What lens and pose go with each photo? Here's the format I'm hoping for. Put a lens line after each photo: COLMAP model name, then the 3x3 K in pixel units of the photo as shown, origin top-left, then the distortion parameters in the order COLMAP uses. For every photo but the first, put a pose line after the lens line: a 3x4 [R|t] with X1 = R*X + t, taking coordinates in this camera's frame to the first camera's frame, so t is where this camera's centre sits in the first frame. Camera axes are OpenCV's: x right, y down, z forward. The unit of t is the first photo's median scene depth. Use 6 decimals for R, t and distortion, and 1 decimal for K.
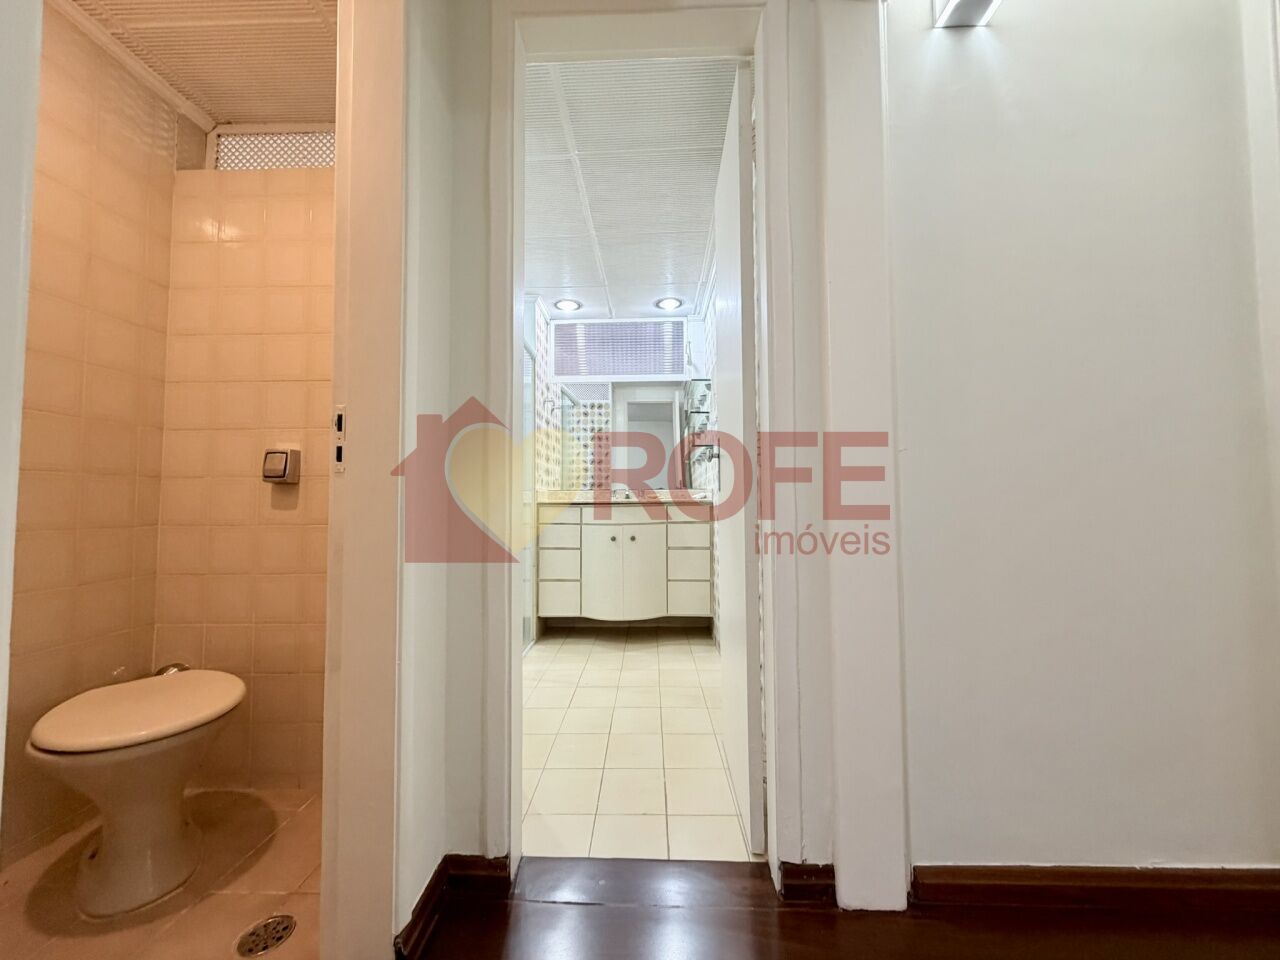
lens RADIAL K [[507.9, 0, 640.2], [0, 507.9, 481.7], [0, 0, 1]] dist [-0.001052, -0.000290]
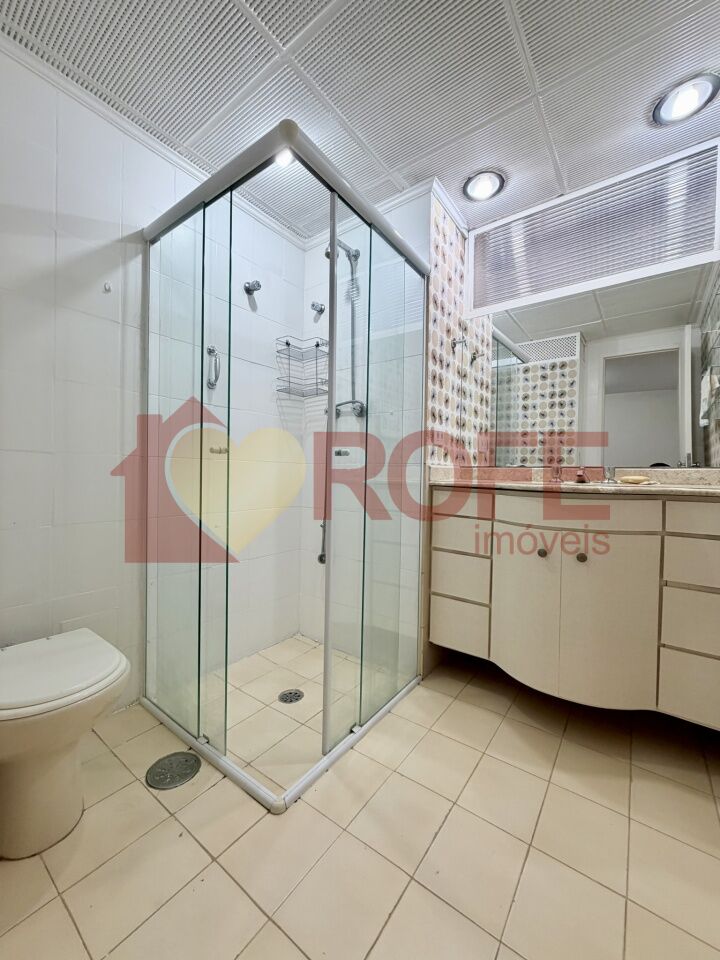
lens RADIAL K [[381.0, 0, 359.8], [0, 381.0, 478.2], [0, 0, 1]] dist [-0.001052, -0.000290]
pose [[0.816012, 0.029281, -0.577292, 0.021686], [-0.000867, 0.998777, 0.049433, 0.006742], [0.578034, -0.039837, 0.815040, 0.479254]]
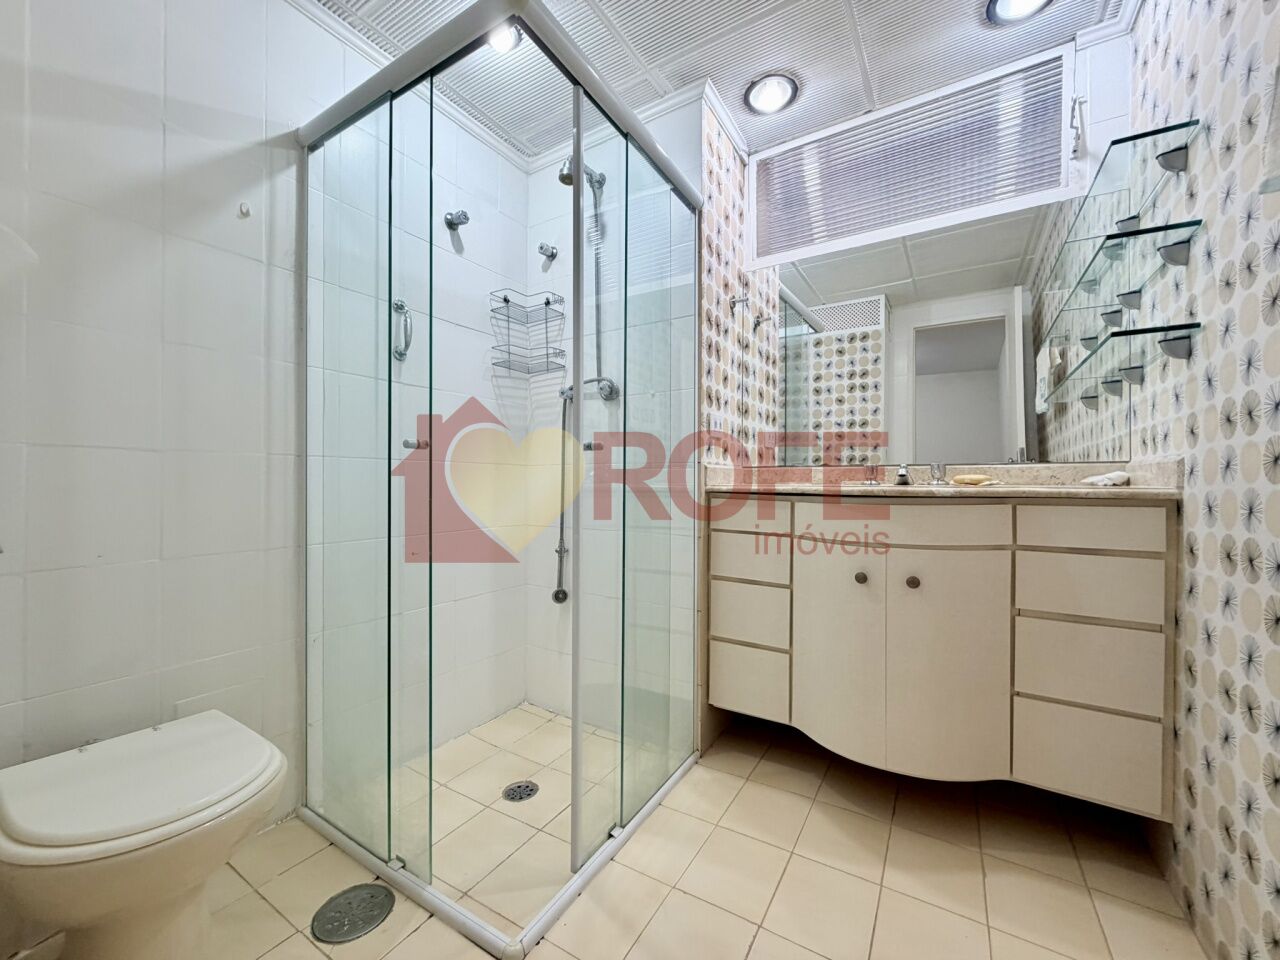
lens RADIAL K [[507.9, 0, 637.8], [0, 507.9, 482.4], [0, 0, 1]] dist [-0.001052, -0.000290]
pose [[0.861954, 0.010266, -0.506882, 0.000759], [0.010035, 0.999254, 0.037303, 0.012338], [0.506887, -0.037240, 0.861208, 0.481001]]
